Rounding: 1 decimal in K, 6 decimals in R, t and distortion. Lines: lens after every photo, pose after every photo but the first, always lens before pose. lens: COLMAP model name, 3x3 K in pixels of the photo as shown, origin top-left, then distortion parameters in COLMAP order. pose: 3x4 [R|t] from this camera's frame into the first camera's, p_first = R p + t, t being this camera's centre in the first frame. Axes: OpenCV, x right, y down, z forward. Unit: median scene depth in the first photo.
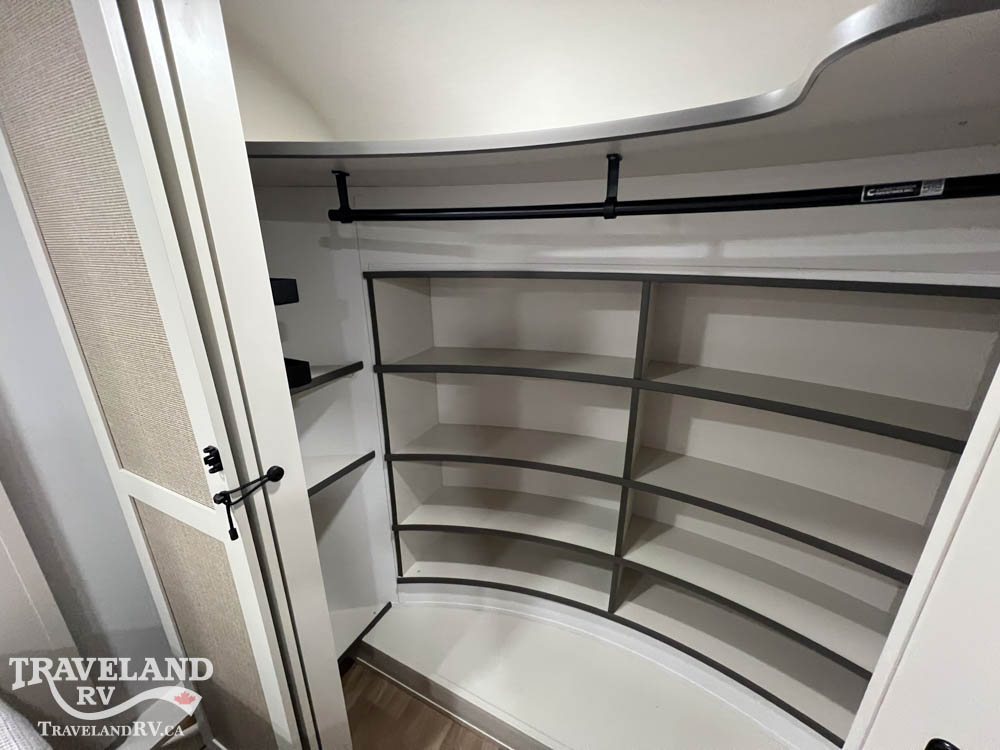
lens RADIAL K [[400.9, 0, 496.7], [0, 400.9, 376.5], [0, 0, 1]] dist [-0.002076, 0.000339]
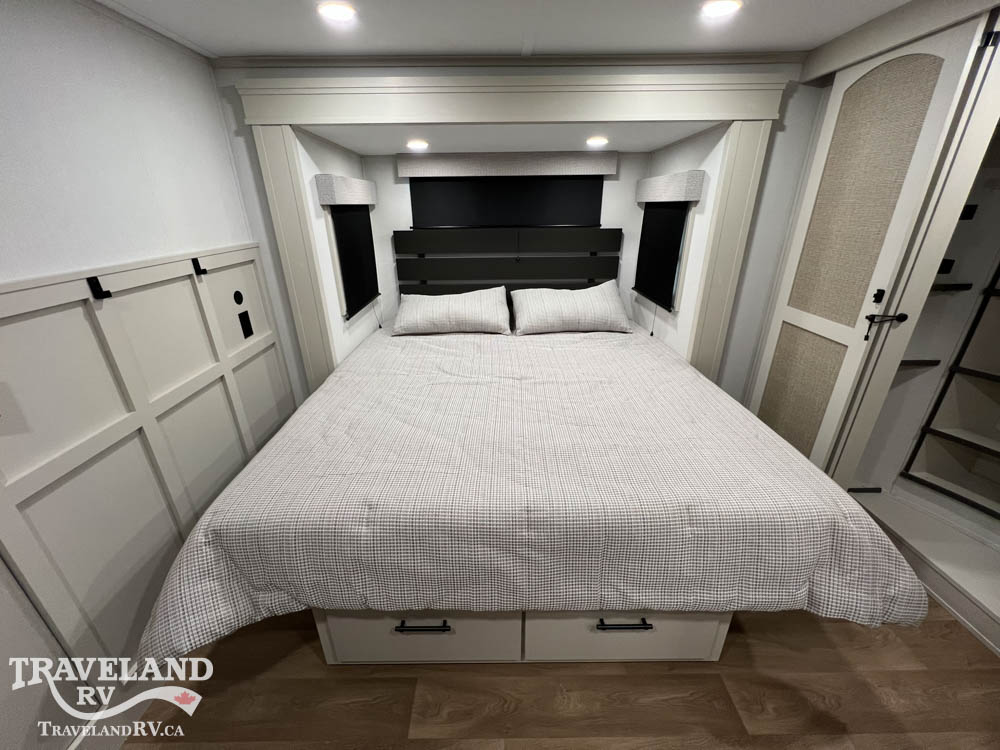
lens RADIAL K [[400.9, 0, 497.3], [0, 400.9, 373.5], [0, 0, 1]] dist [-0.002076, 0.000339]
pose [[0.455986, 0.347830, -0.819201, 0.107632], [-0.270547, 0.931078, 0.244740, 0.333072], [0.847868, 0.110034, 0.518663, -0.898358]]
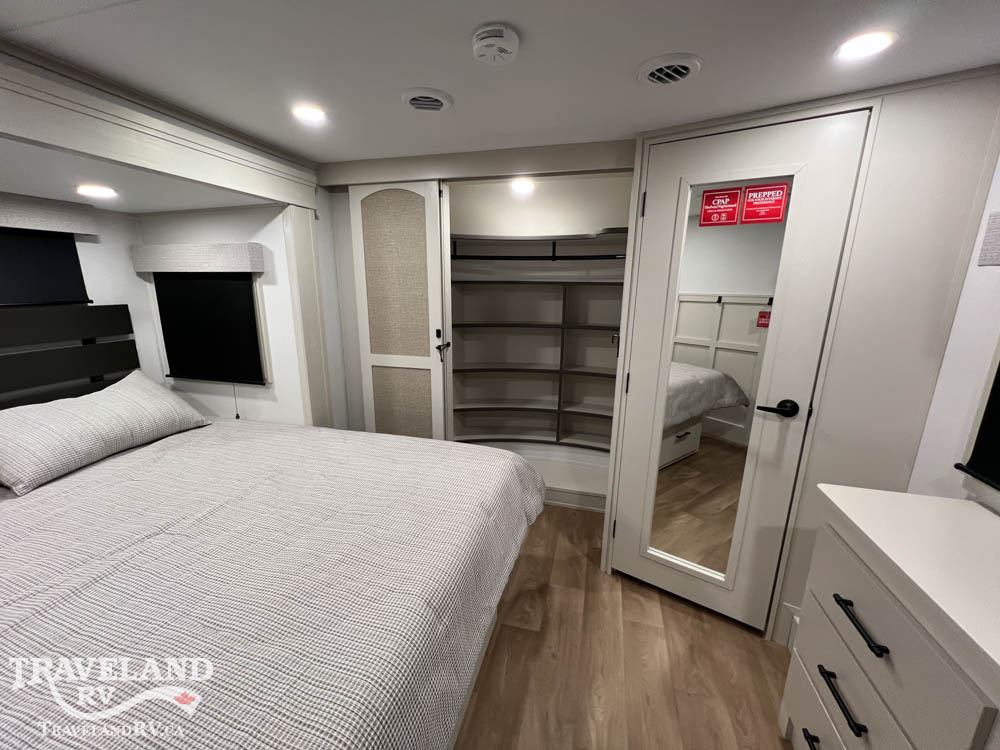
lens RADIAL K [[400.9, 0, 498.7], [0, 400.9, 373.2], [0, 0, 1]] dist [-0.002076, 0.000339]
pose [[0.977993, -0.032160, 0.206142, -0.506749], [0.050355, 0.995223, -0.083633, 0.448135], [-0.202468, 0.092173, 0.974941, -1.177973]]
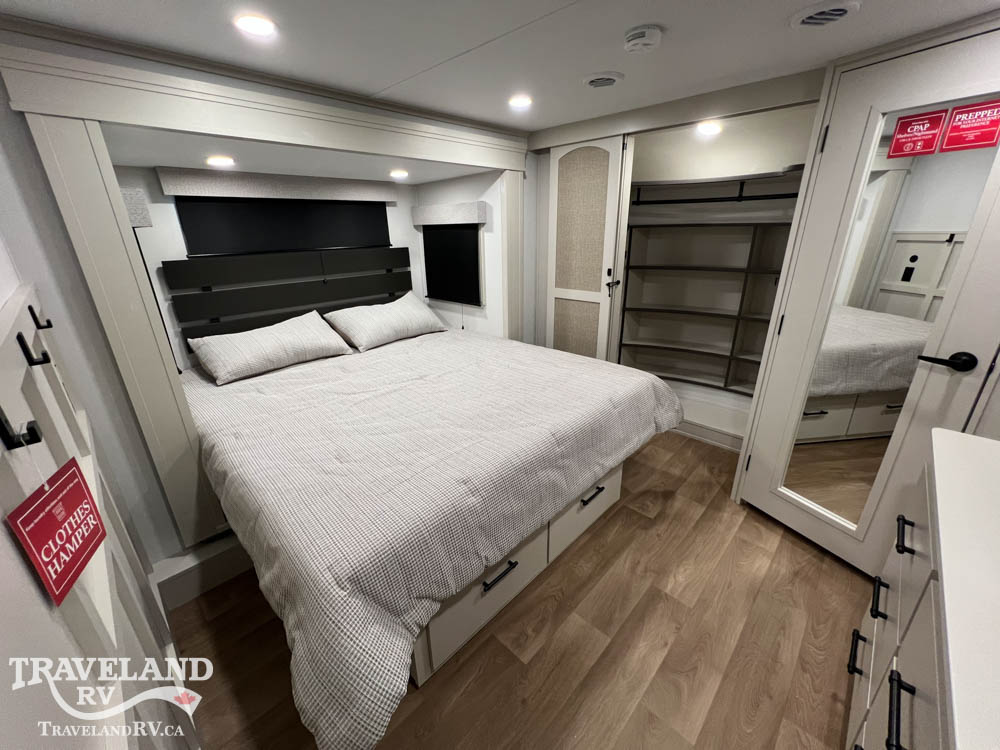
lens RADIAL K [[400.9, 0, 497.2], [0, 400.9, 374.3], [0, 0, 1]] dist [-0.002076, 0.000339]
pose [[0.954757, 0.092245, -0.282718, -0.317506], [-0.080590, 0.995358, 0.052607, 0.577464], [0.286258, -0.027442, 0.957760, -1.592862]]
